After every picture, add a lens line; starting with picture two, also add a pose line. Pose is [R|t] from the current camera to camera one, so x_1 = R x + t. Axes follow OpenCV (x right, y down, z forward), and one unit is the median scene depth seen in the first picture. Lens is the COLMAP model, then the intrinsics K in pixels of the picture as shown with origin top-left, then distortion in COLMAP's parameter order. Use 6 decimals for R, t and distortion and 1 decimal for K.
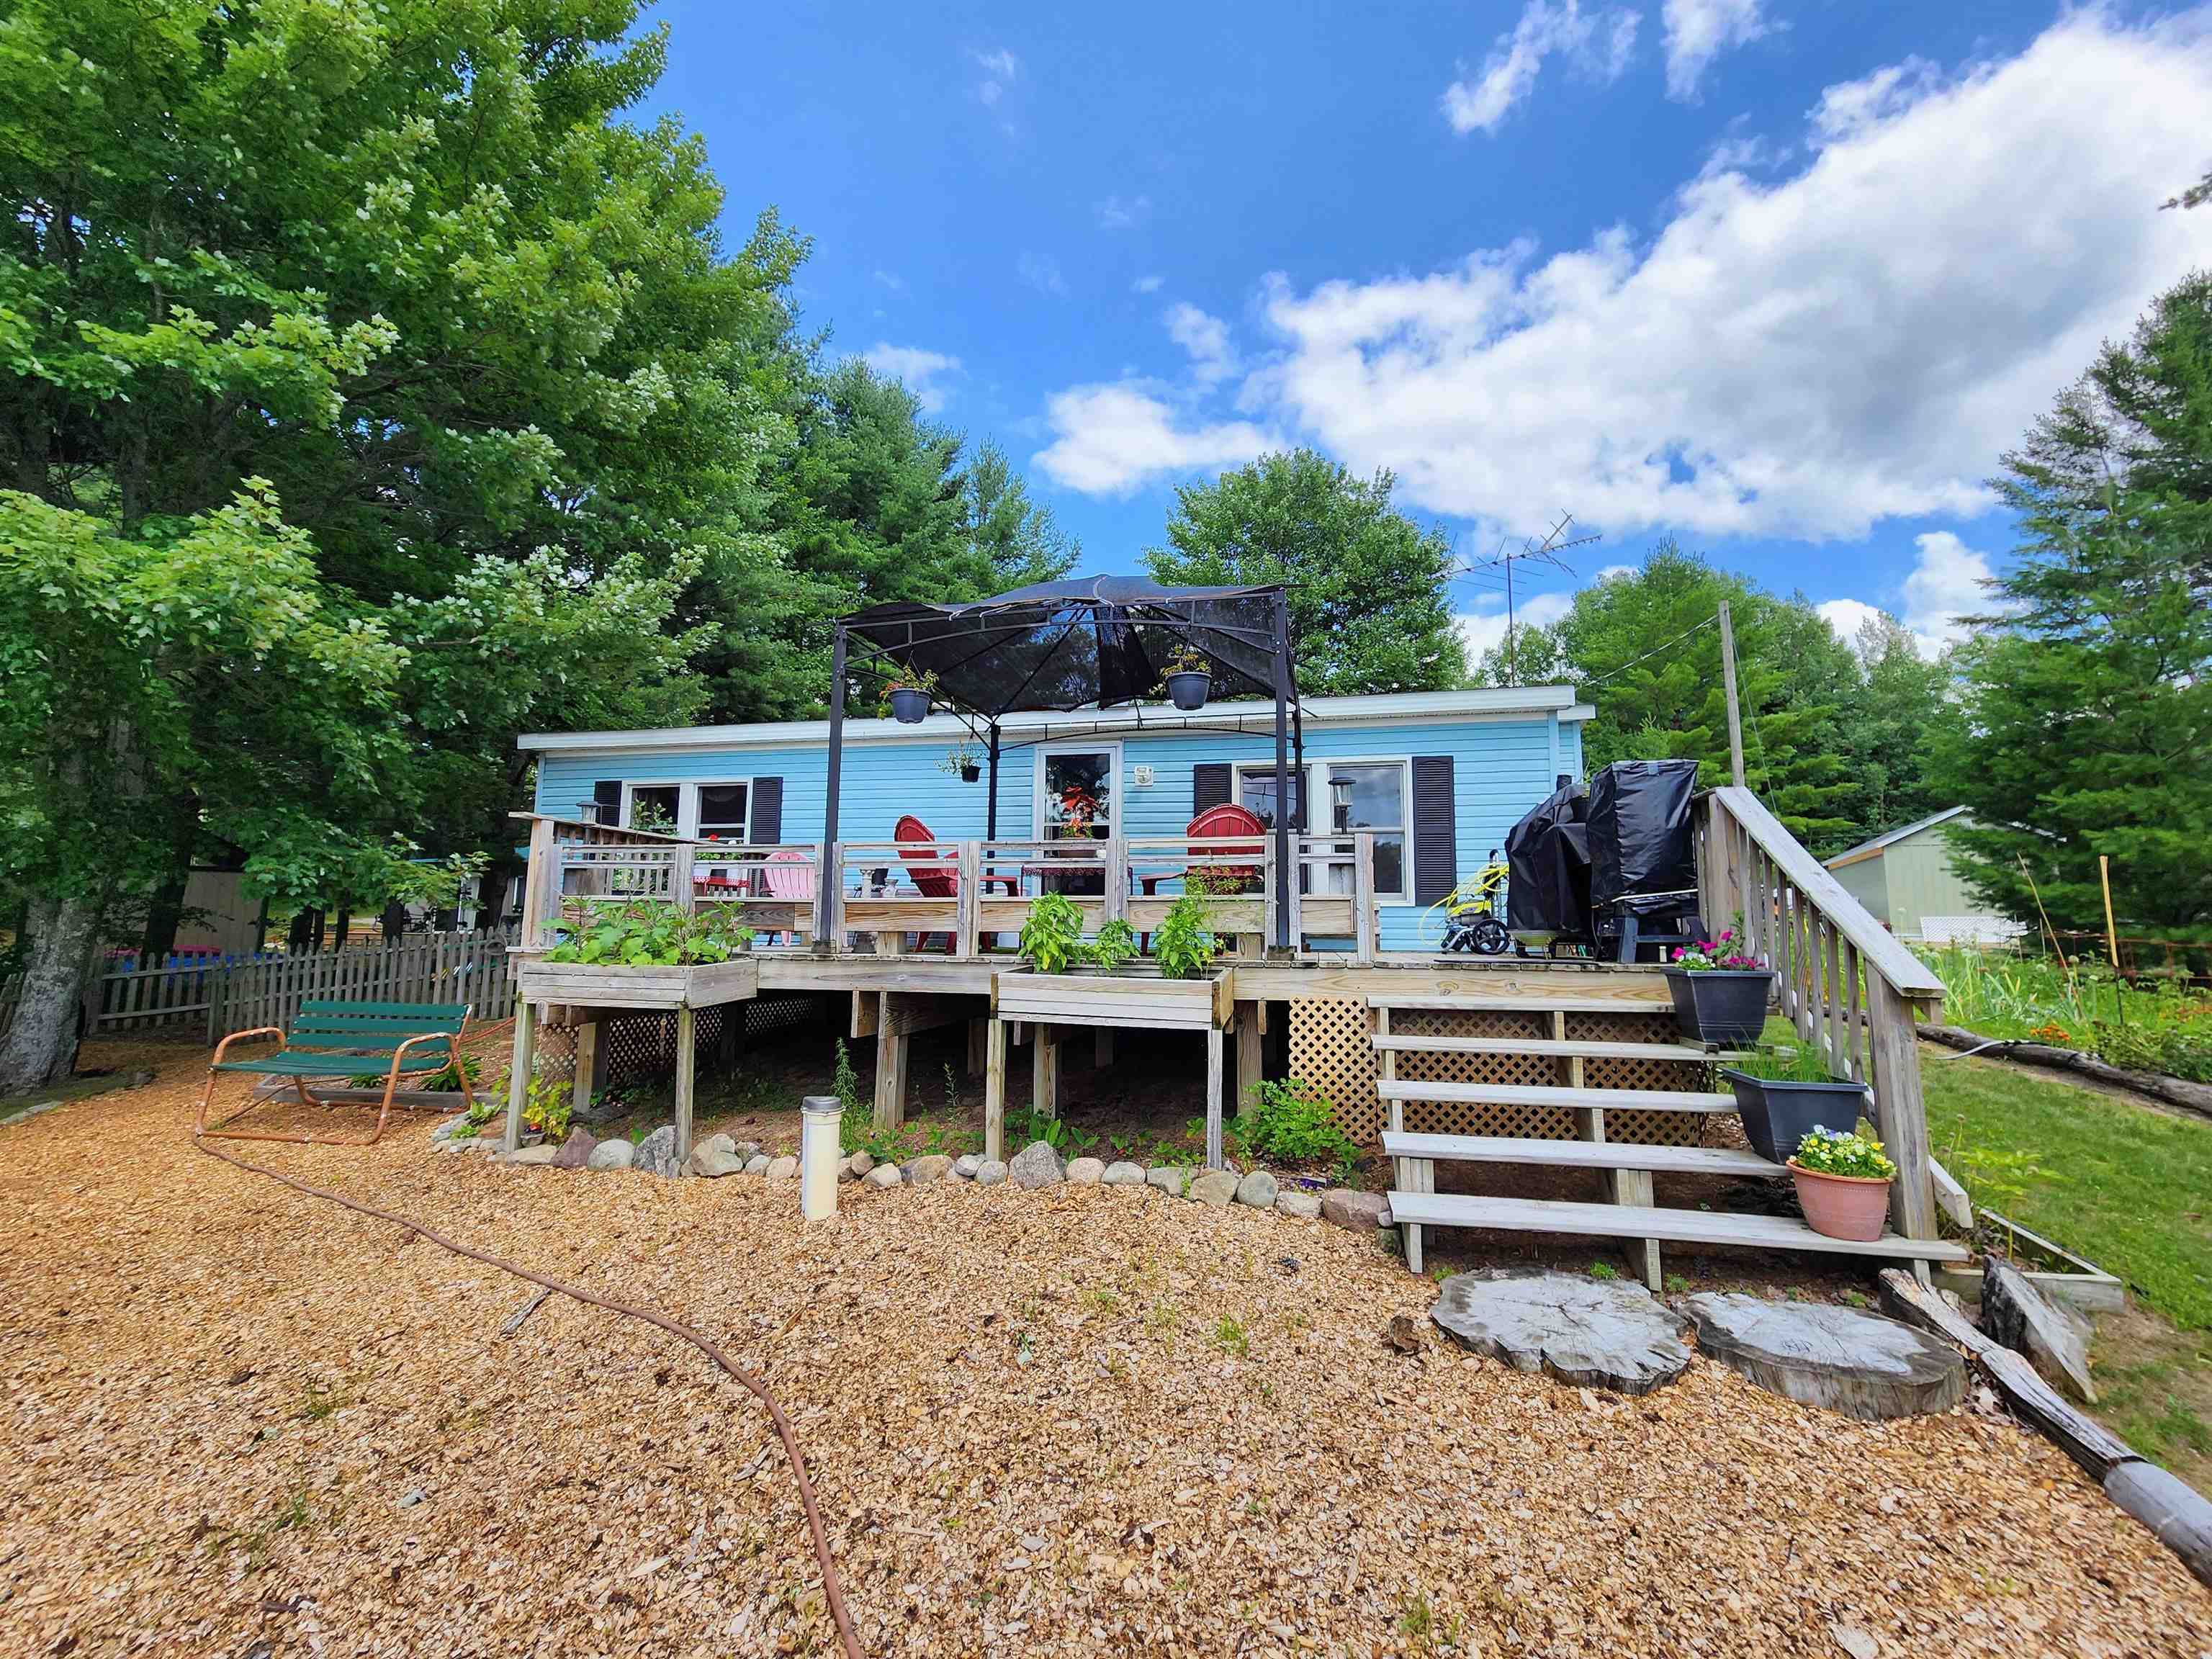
lens RADIAL K [[881.1, 0, 1108.7], [0, 881.1, 840.8], [0, 0, 1]] dist [0.015170, 0.000227]
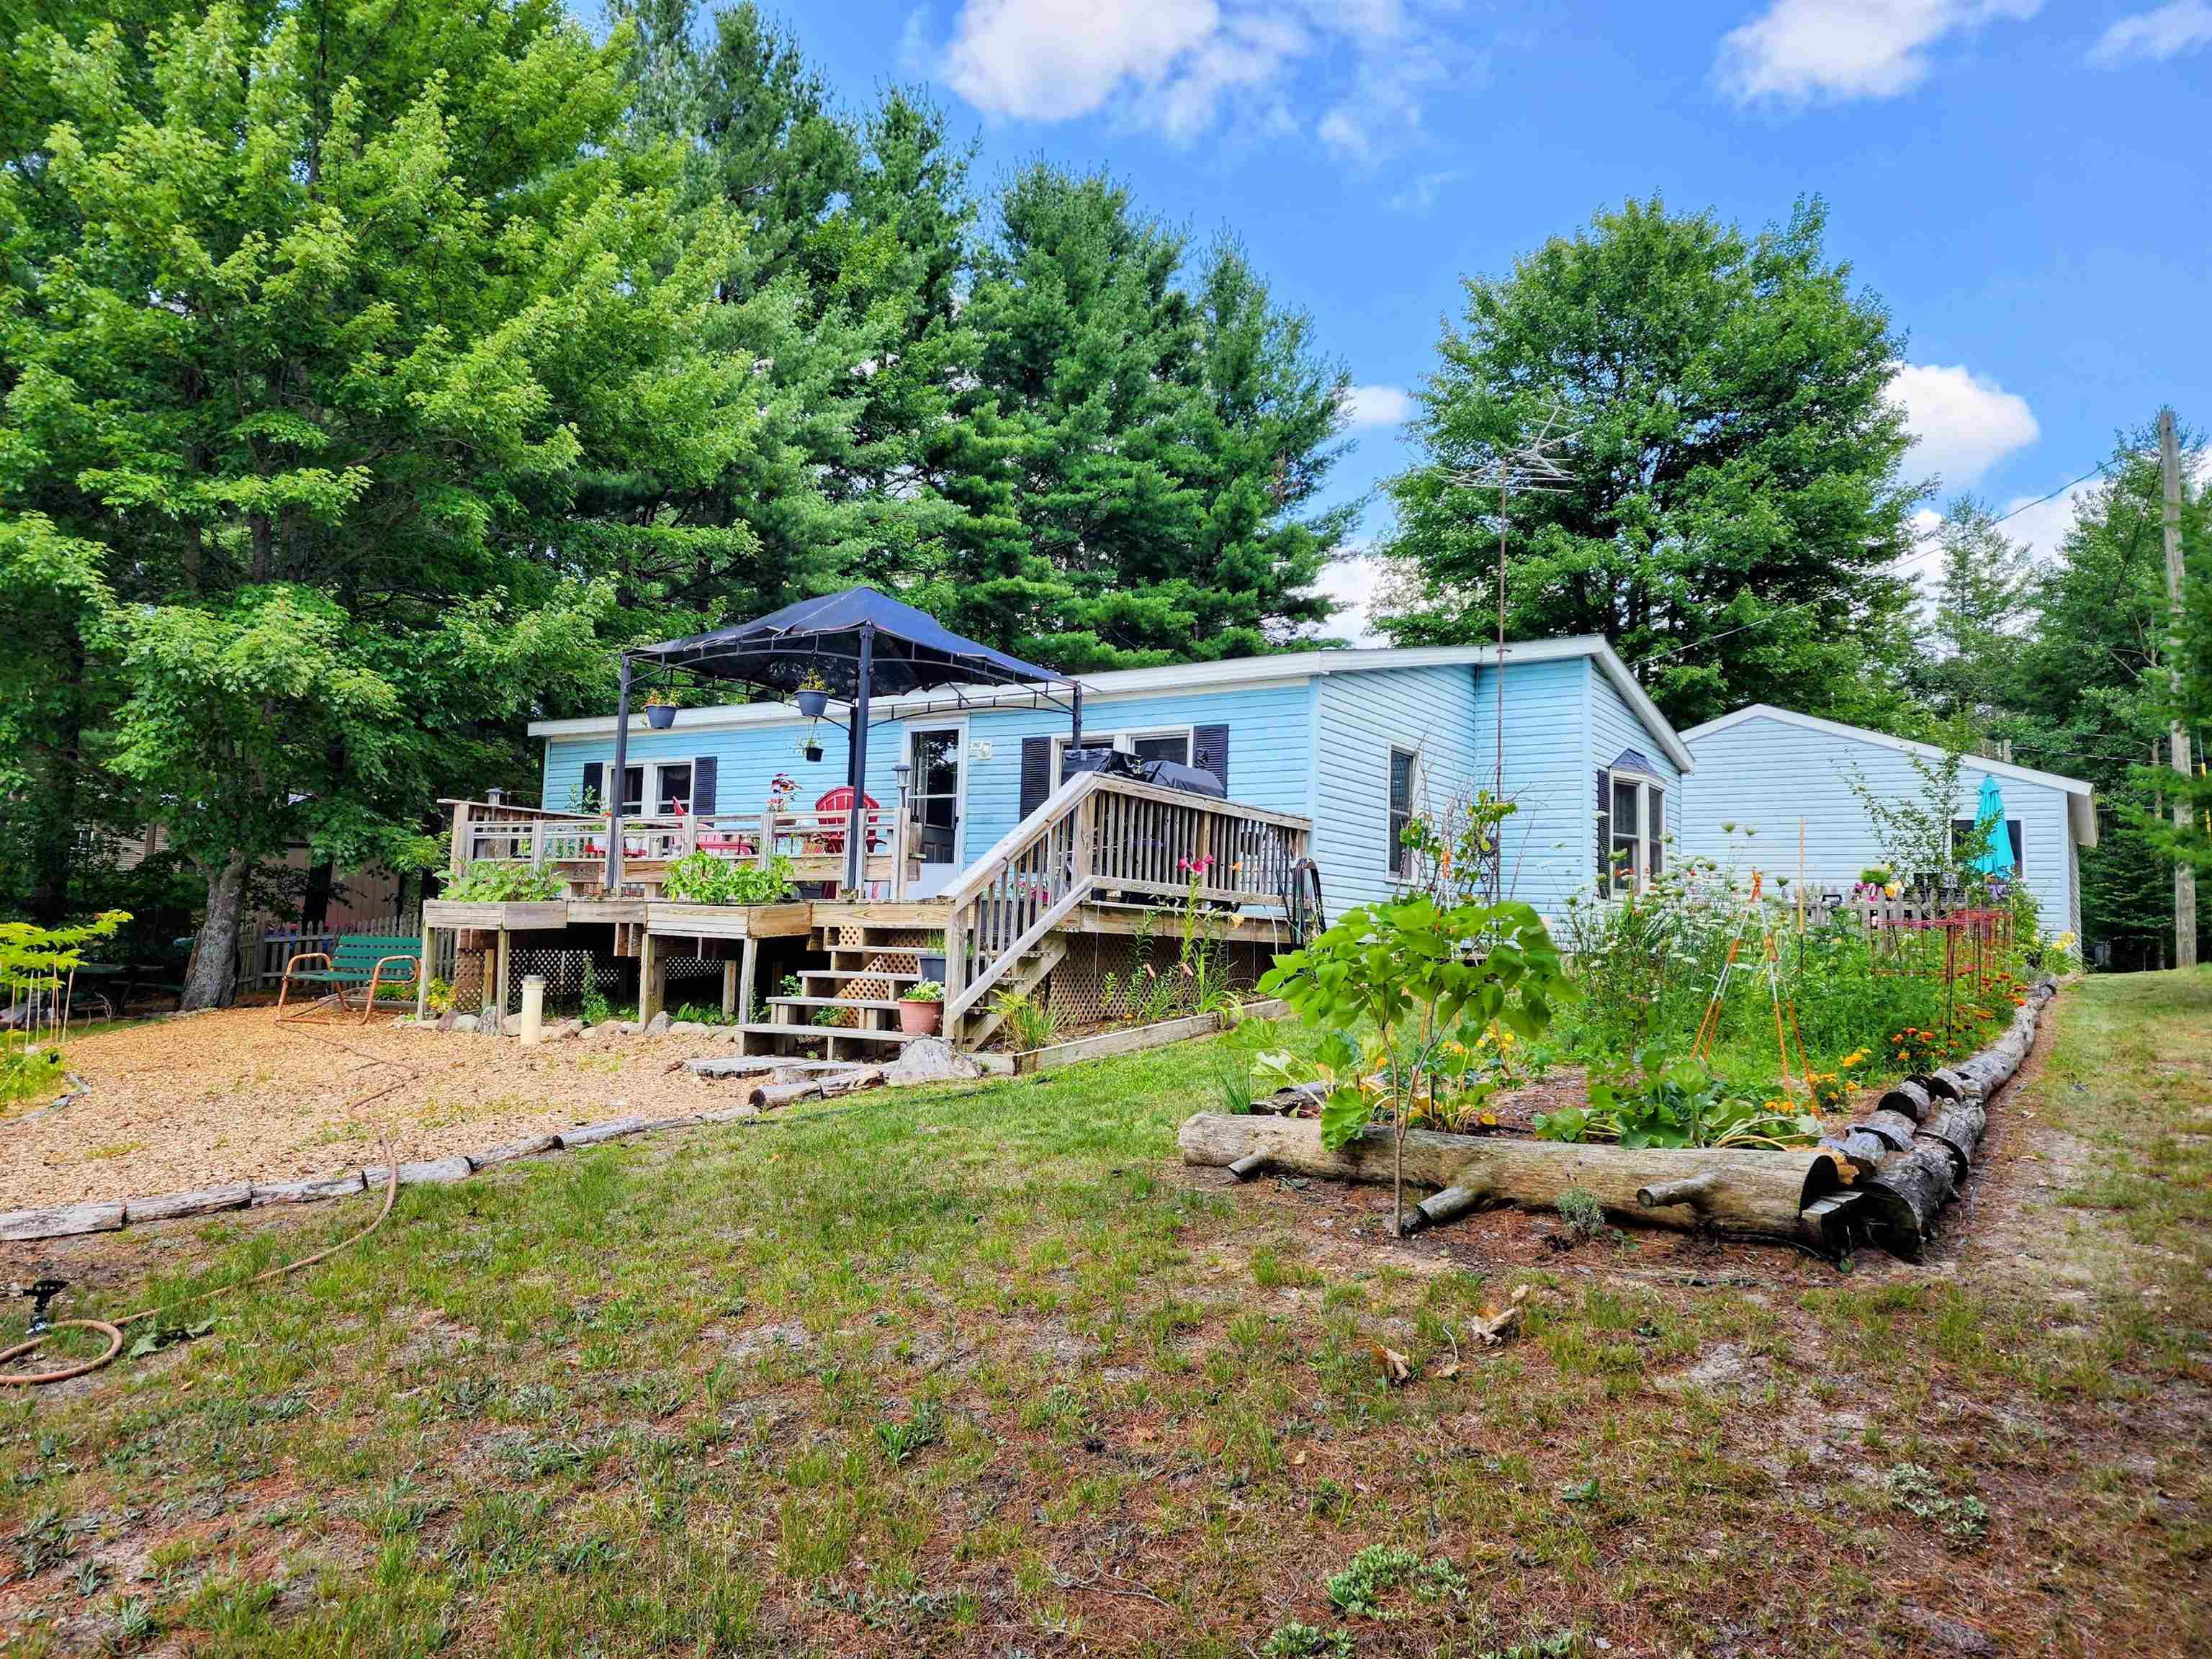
lens RADIAL K [[1504.4, 0, 1106.0], [0, 1504.4, 829.5], [0, 0, 1]] dist [0.148541, -0.001322]
pose [[0.926435, -0.008520, -0.376358, 0.918745], [0.014170, 0.999825, 0.012246, 0.000974], [0.376187, -0.016678, 0.926394, -0.654746]]
